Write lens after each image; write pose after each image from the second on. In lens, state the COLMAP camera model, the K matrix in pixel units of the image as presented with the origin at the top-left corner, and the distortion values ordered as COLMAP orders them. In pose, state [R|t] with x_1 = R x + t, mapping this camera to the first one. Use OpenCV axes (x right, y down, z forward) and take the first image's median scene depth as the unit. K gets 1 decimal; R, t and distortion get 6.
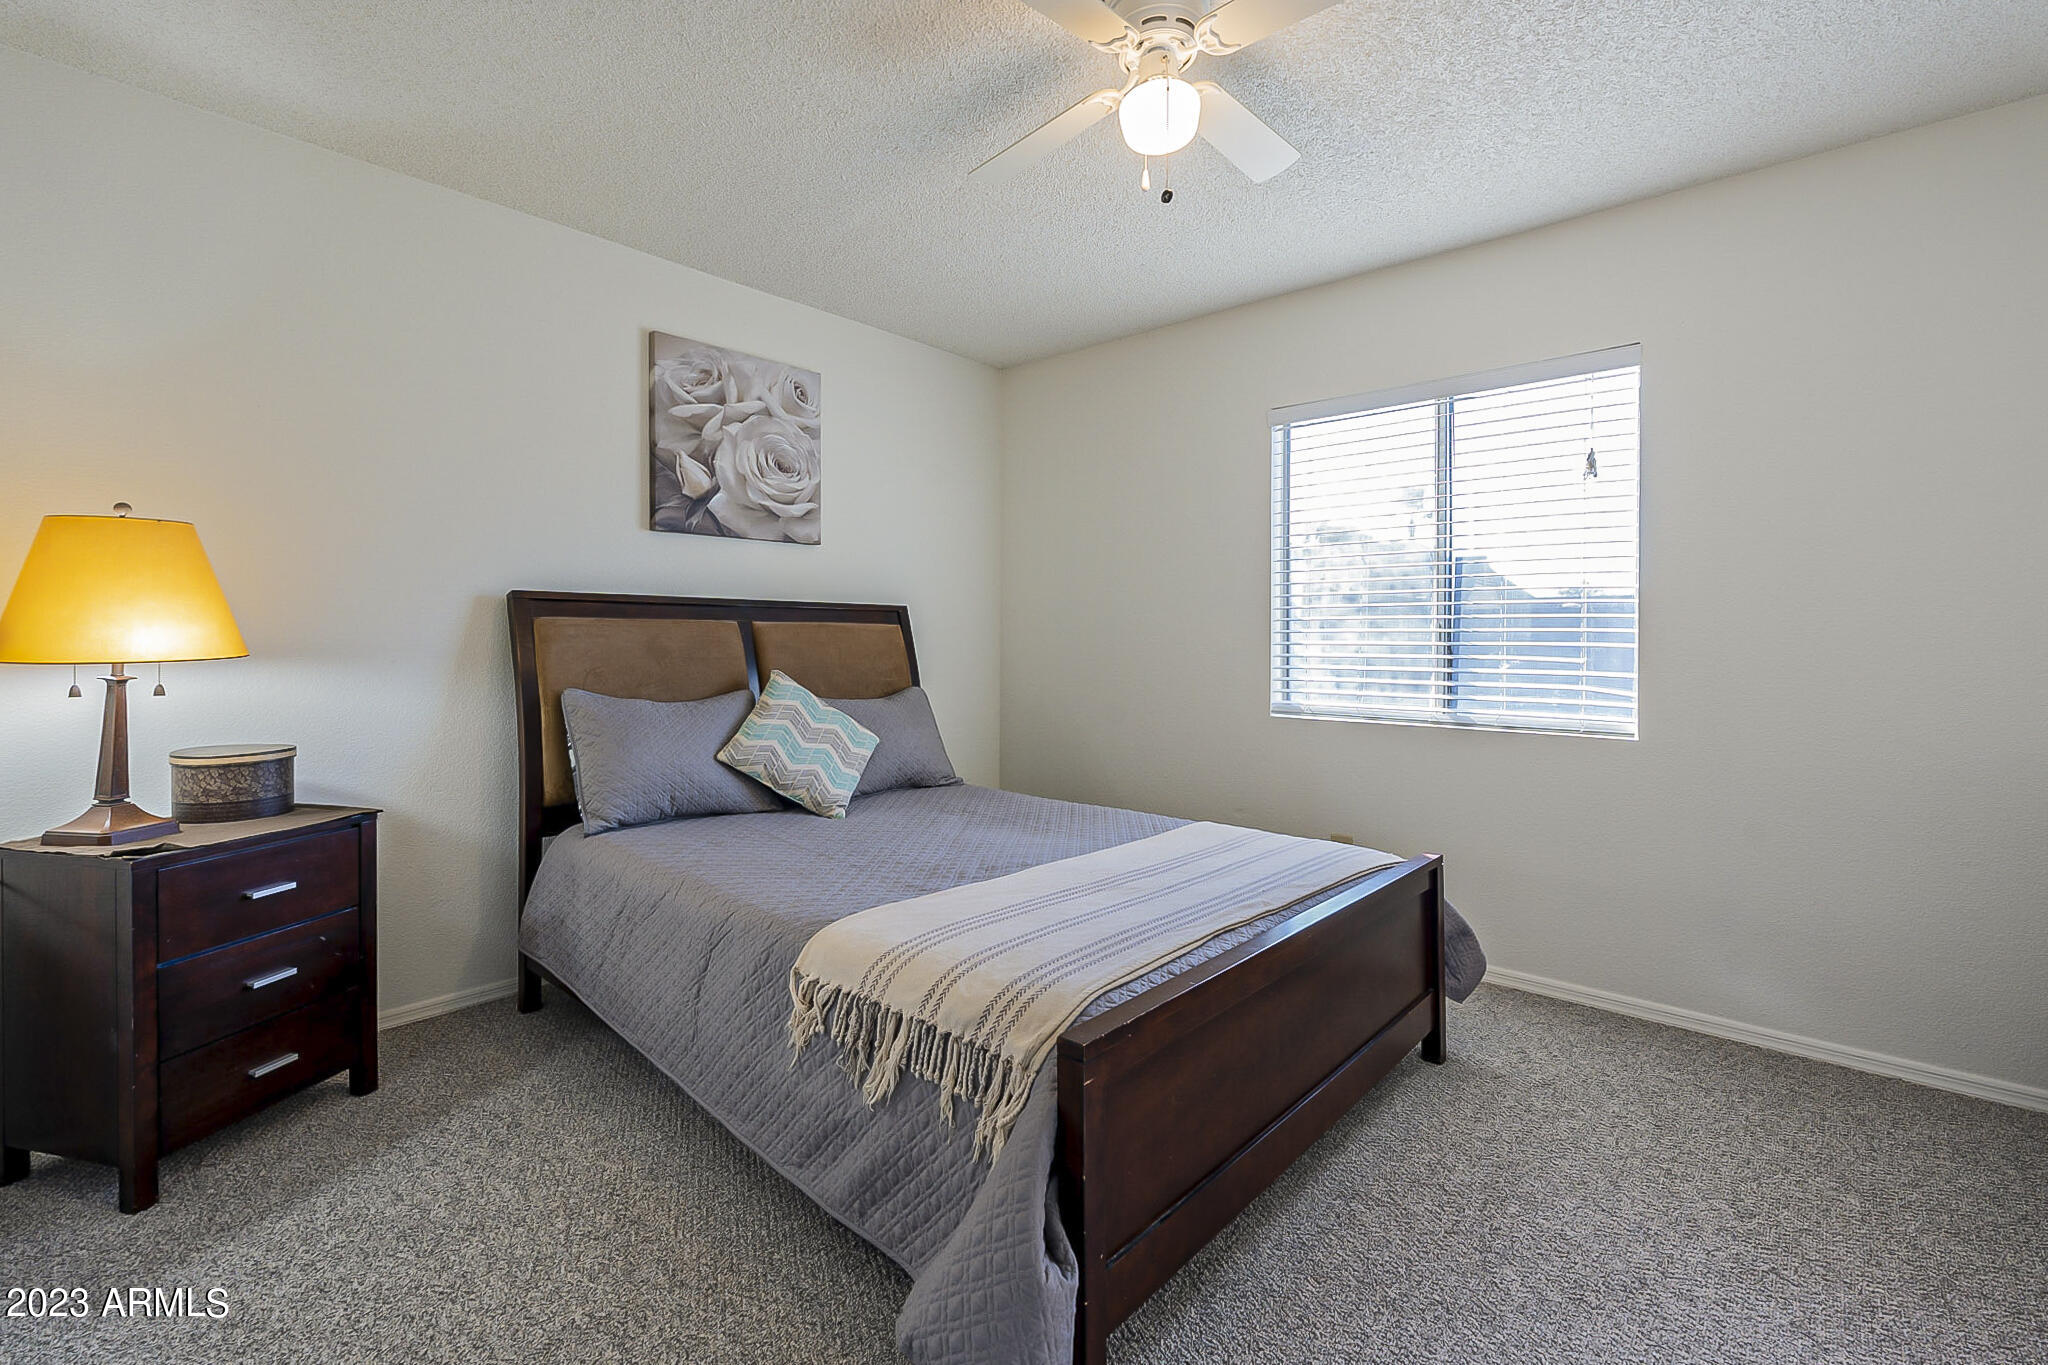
lens RADIAL K [[905.4, 0, 1025.8], [0, 905.4, 654.4], [0, 0, 1]] dist [-0.007104, 0.001817]
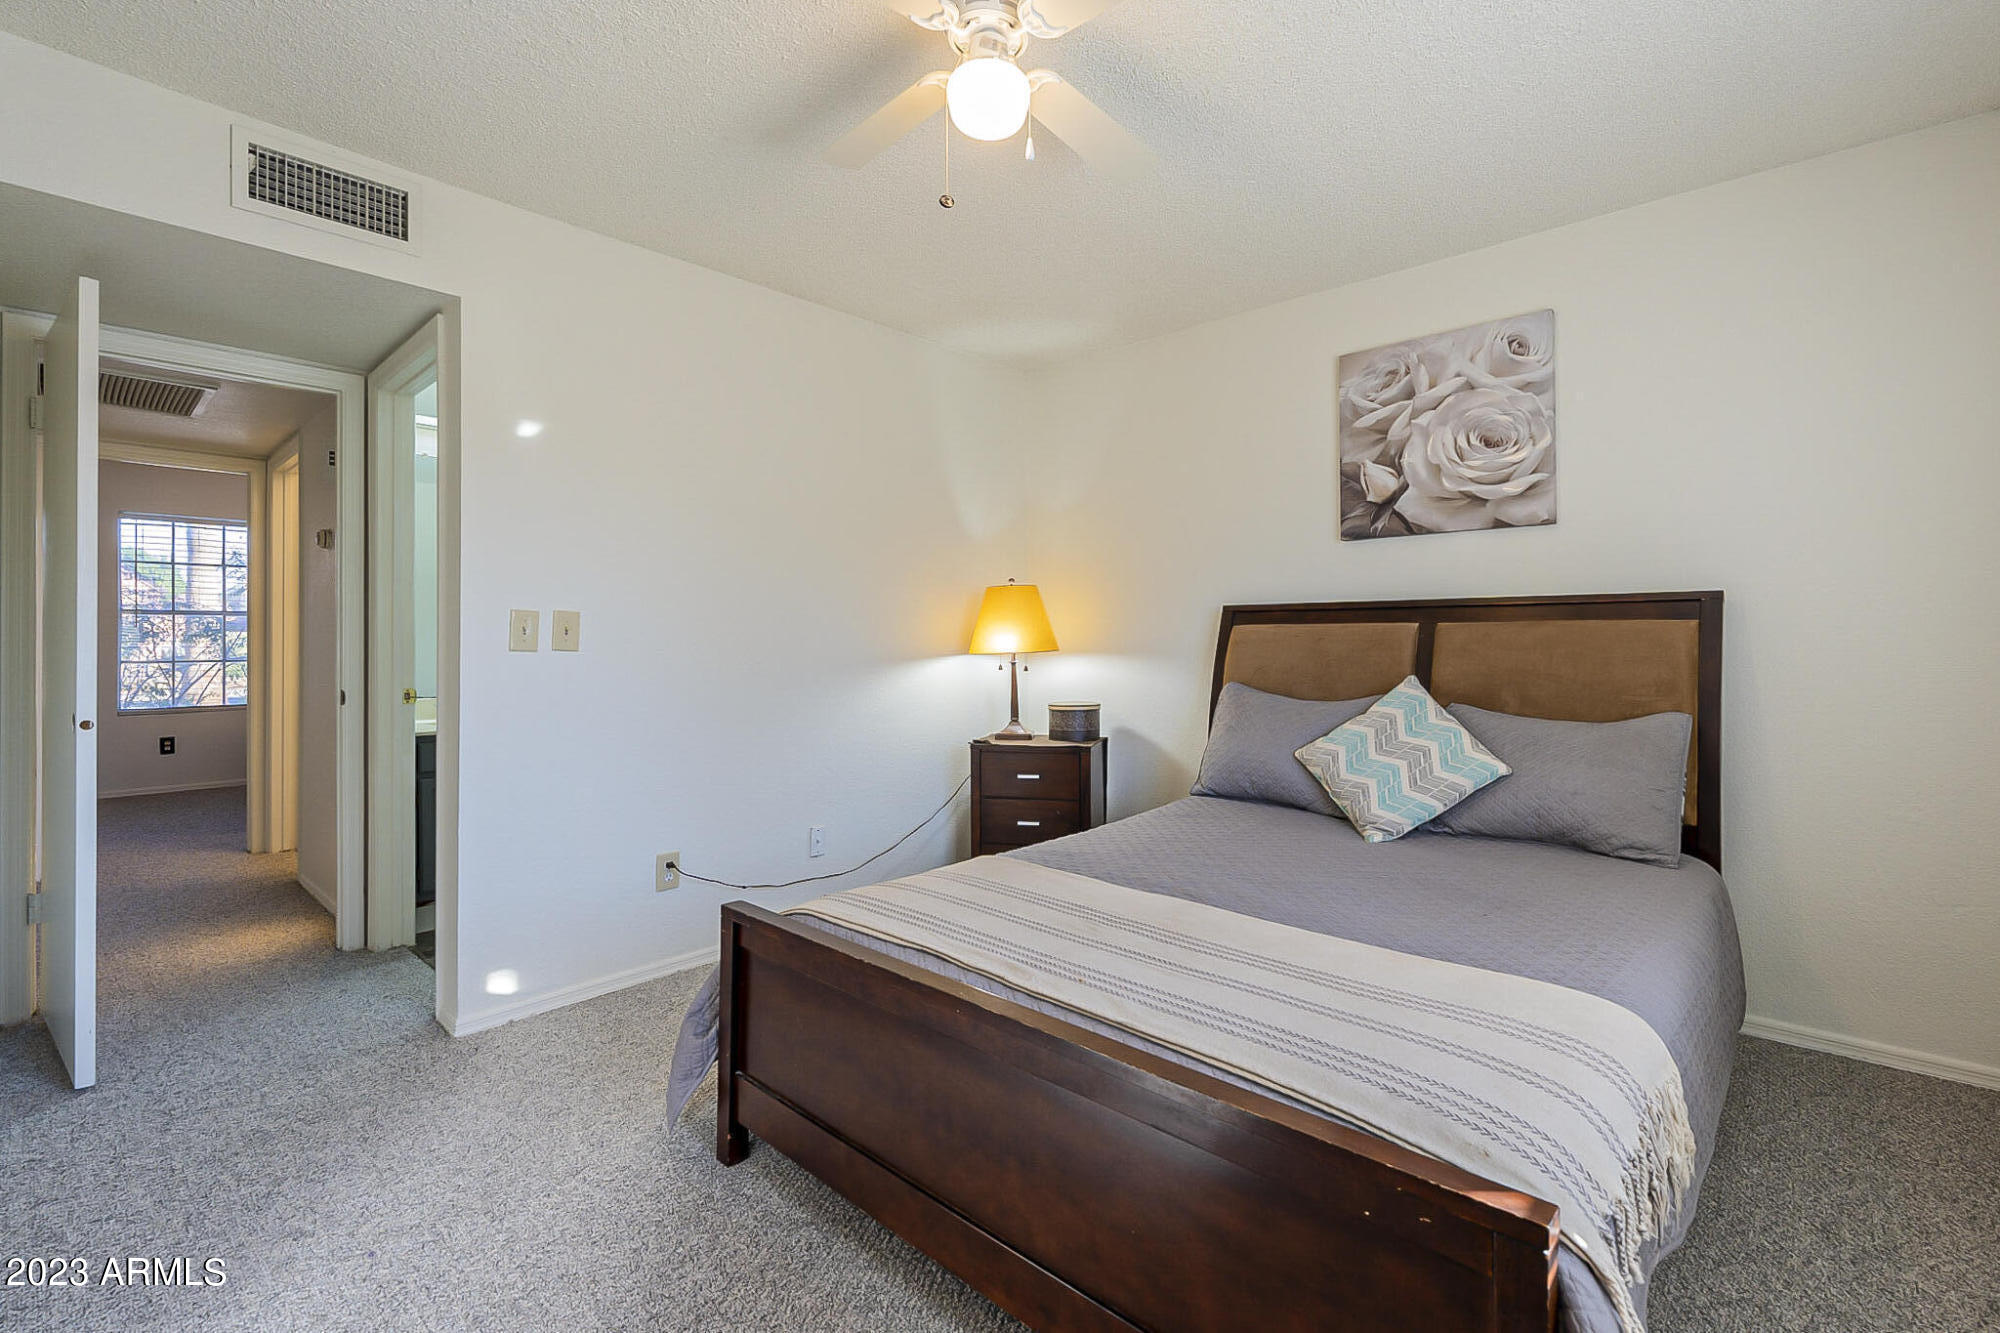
lens RADIAL K [[884.2, 0, 999.5], [0, 884.2, 647.6], [0, 0, 1]] dist [-0.007104, 0.001817]
pose [[-0.016794, 0.002746, -0.999855, 0.612907], [-0.015506, 0.999875, 0.003006, -0.007373], [0.999739, 0.015554, -0.016749, 0.584503]]
